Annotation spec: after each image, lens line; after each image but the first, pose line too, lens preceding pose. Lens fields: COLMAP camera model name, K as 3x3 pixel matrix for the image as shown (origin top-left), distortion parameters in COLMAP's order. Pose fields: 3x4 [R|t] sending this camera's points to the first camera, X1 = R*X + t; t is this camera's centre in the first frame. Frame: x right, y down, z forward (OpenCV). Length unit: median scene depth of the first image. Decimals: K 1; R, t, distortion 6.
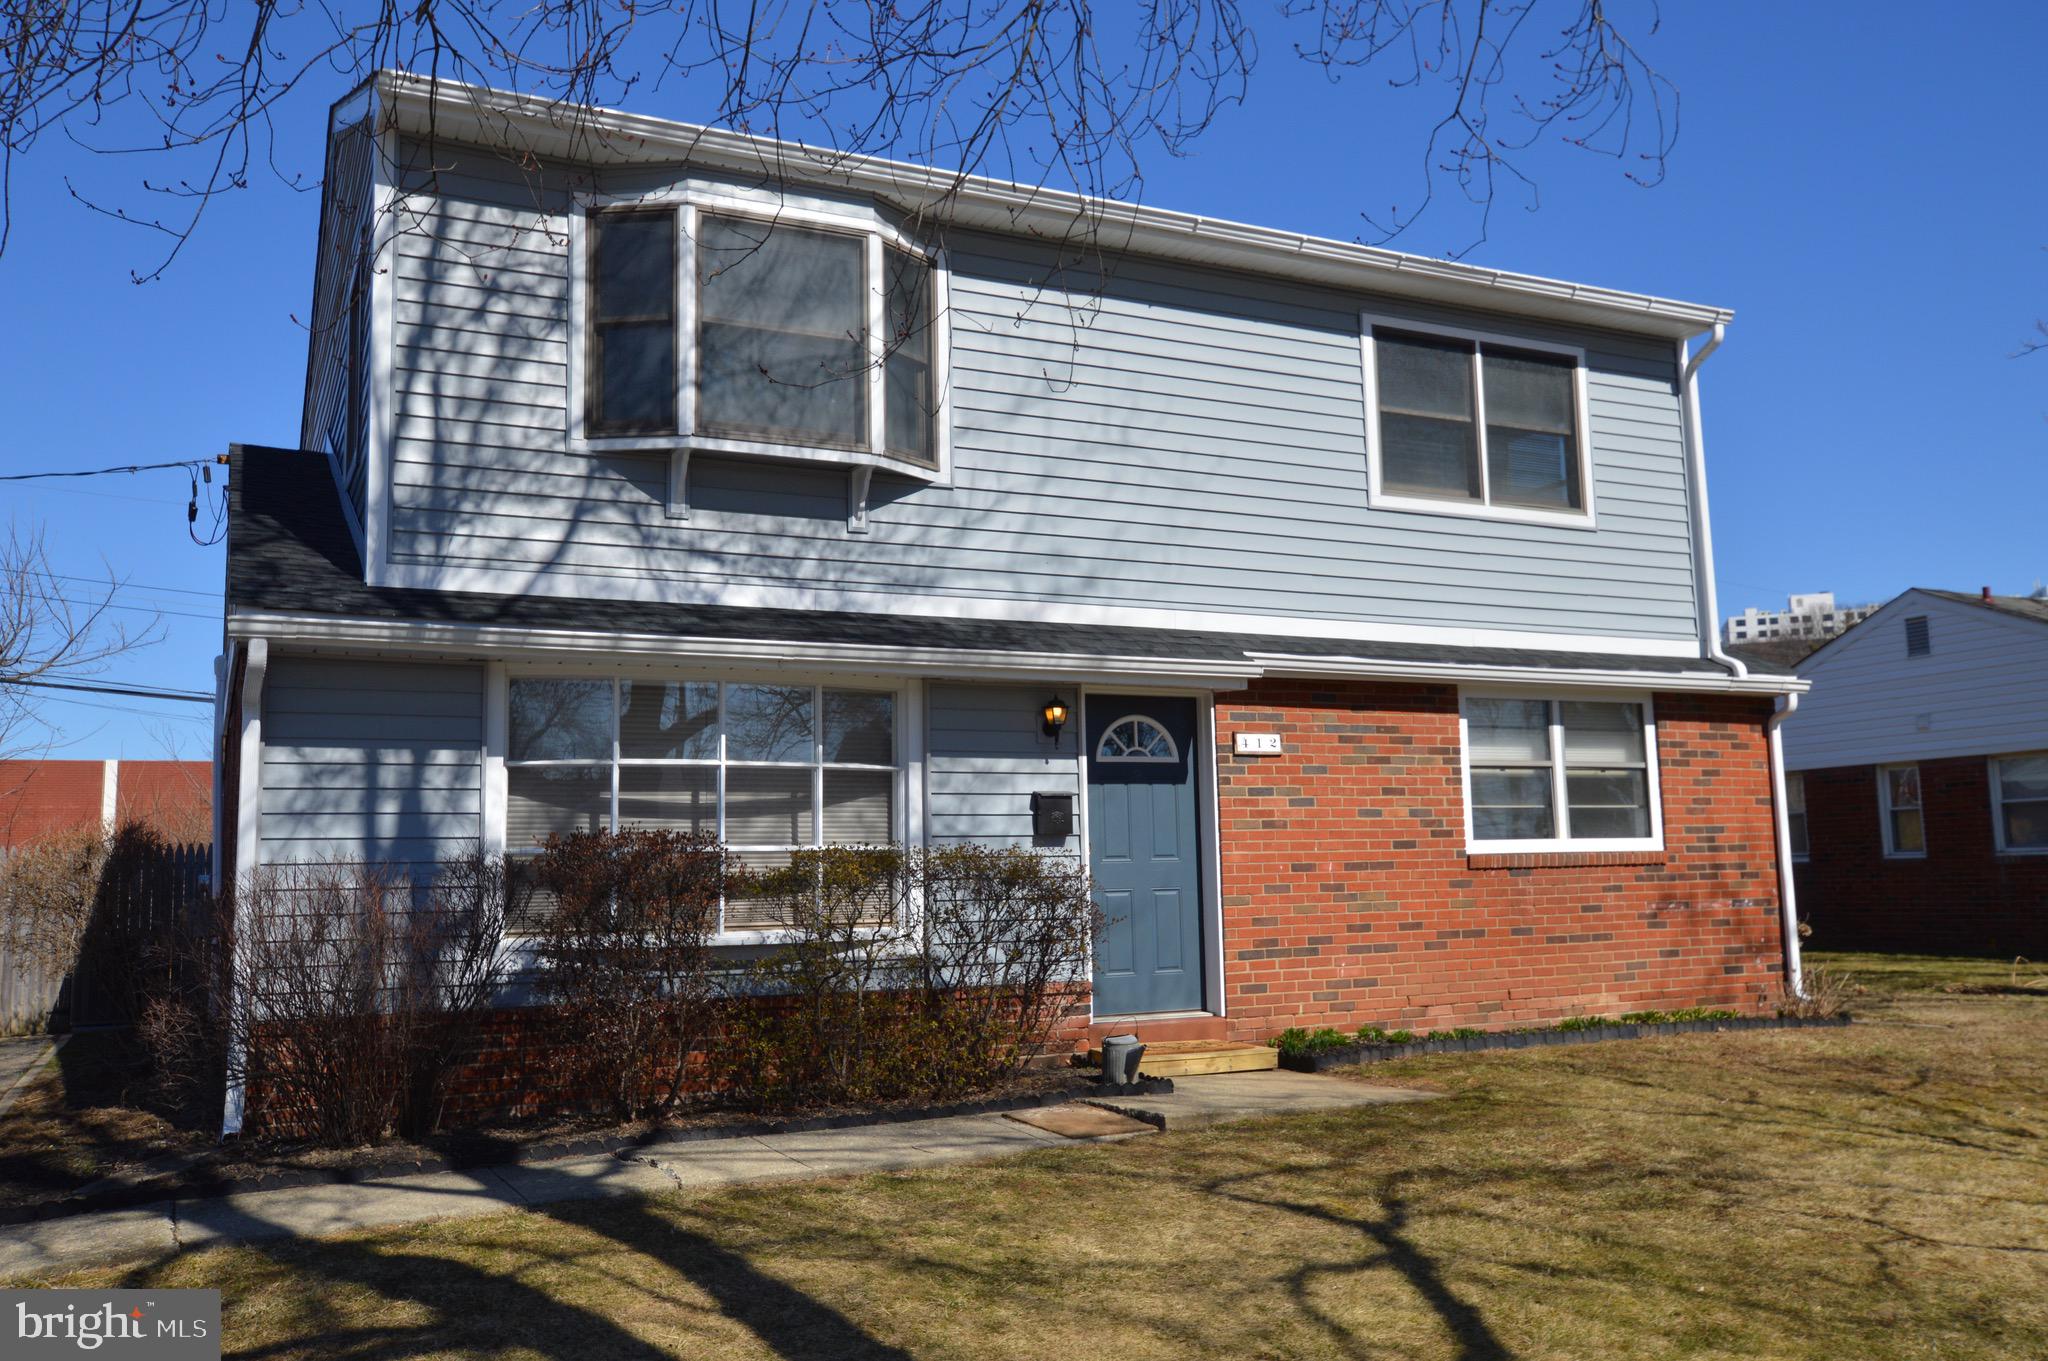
lens RADIAL K [[1690.4, 0, 1024.0], [0, 1690.4, 680.5], [0, 0, 1]] dist [-0.000772, 0.002605]
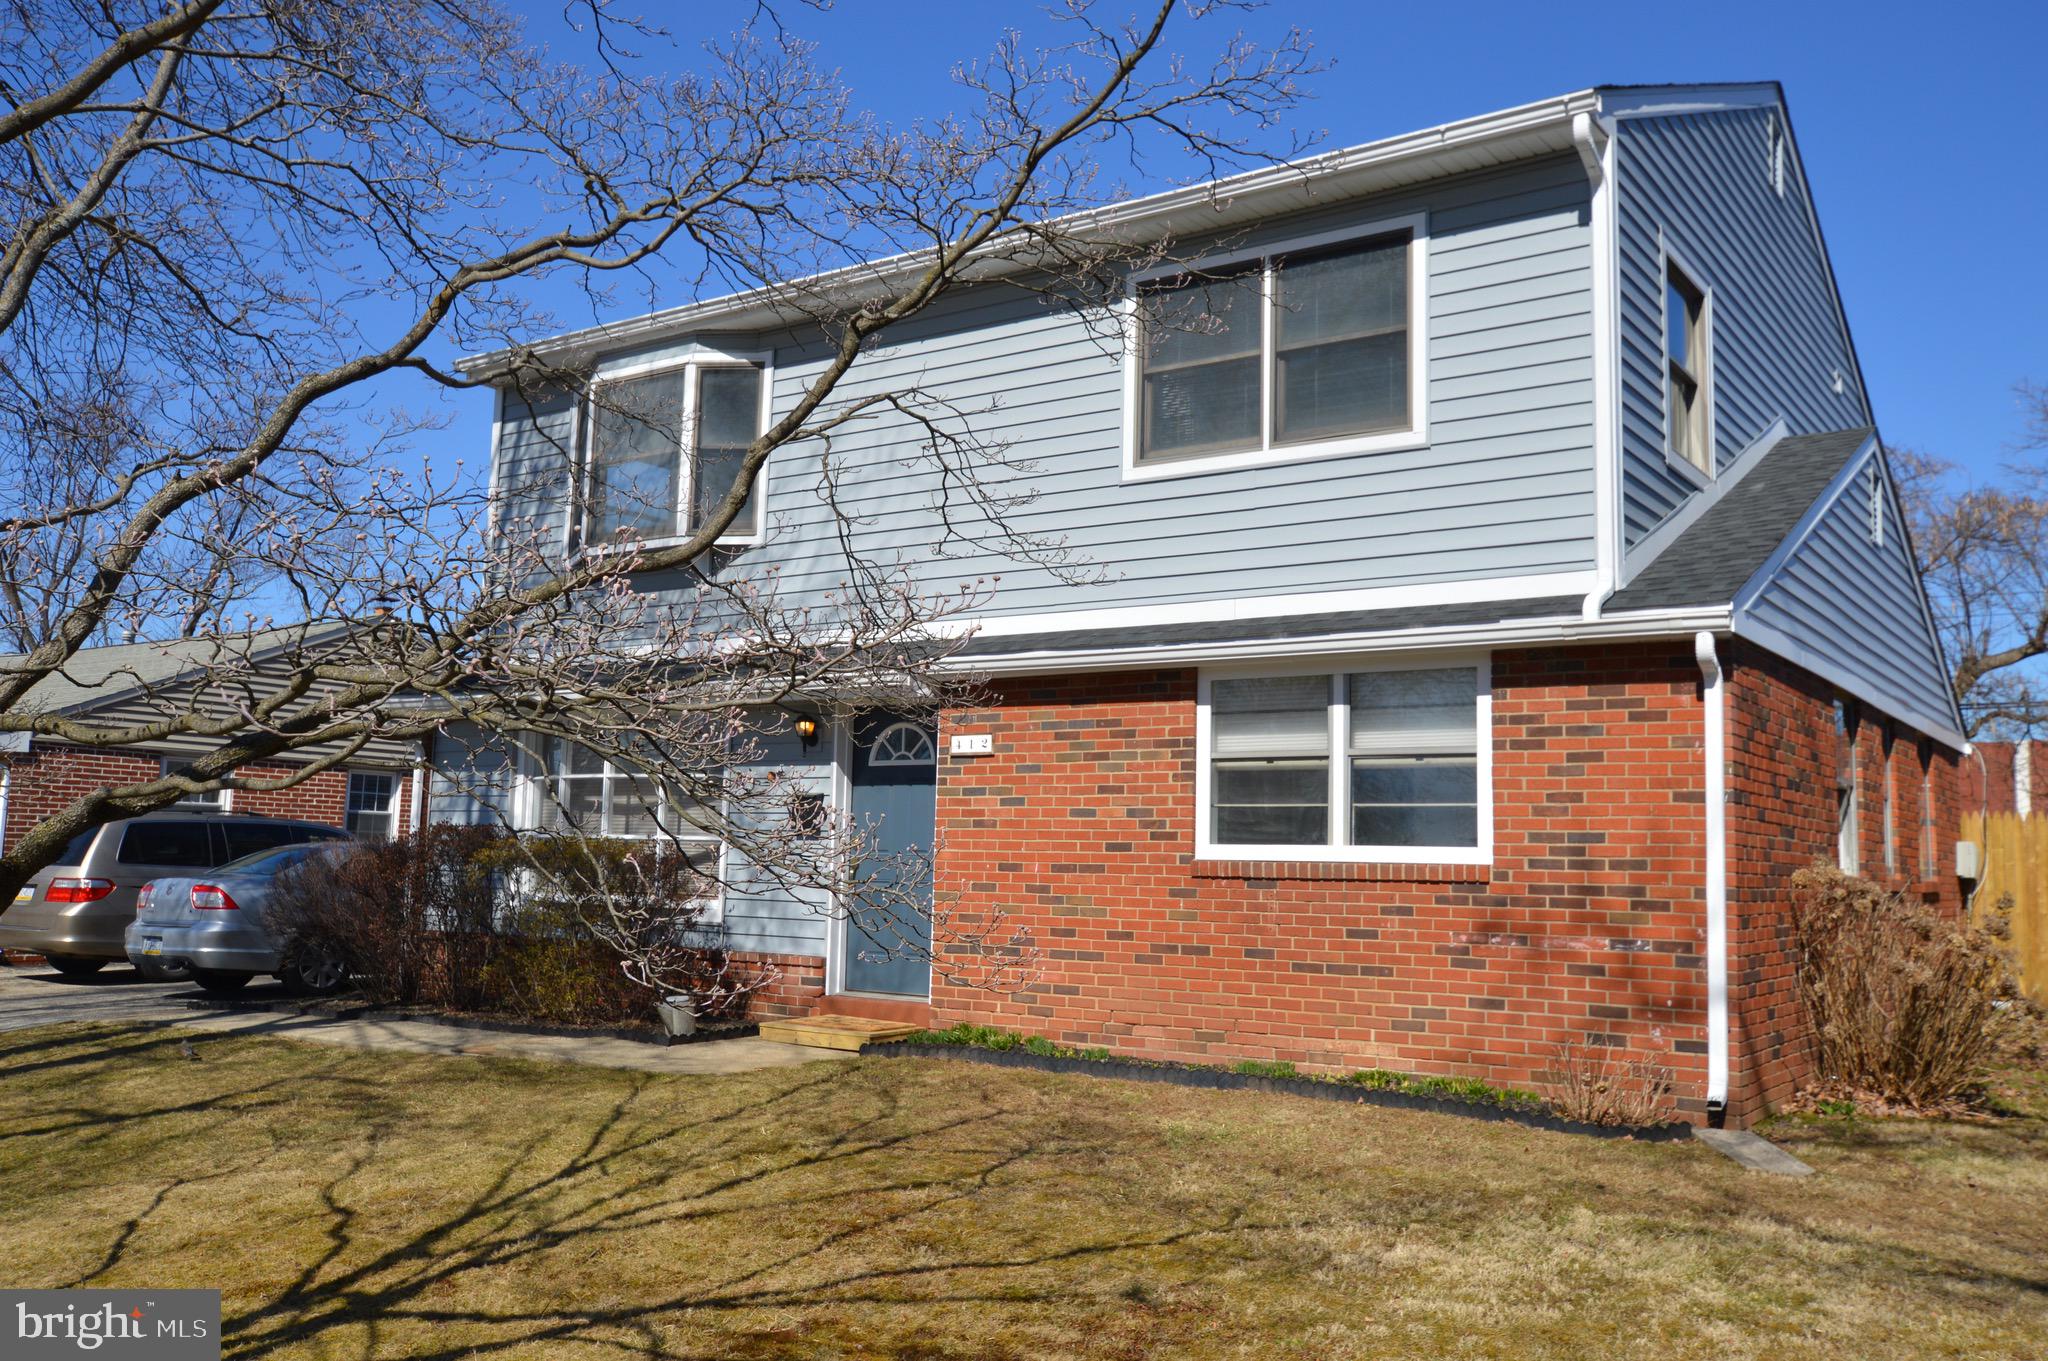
lens RADIAL K [[1690.4, 0, 1024.0], [0, 1690.4, 680.5], [0, 0, 1]] dist [-0.000772, 0.002605]
pose [[0.491391, -0.061404, -0.868772, 0.981941], [0.071847, 0.996970, -0.029828, 0.029407], [0.867971, -0.047762, 0.494314, 0.489451]]
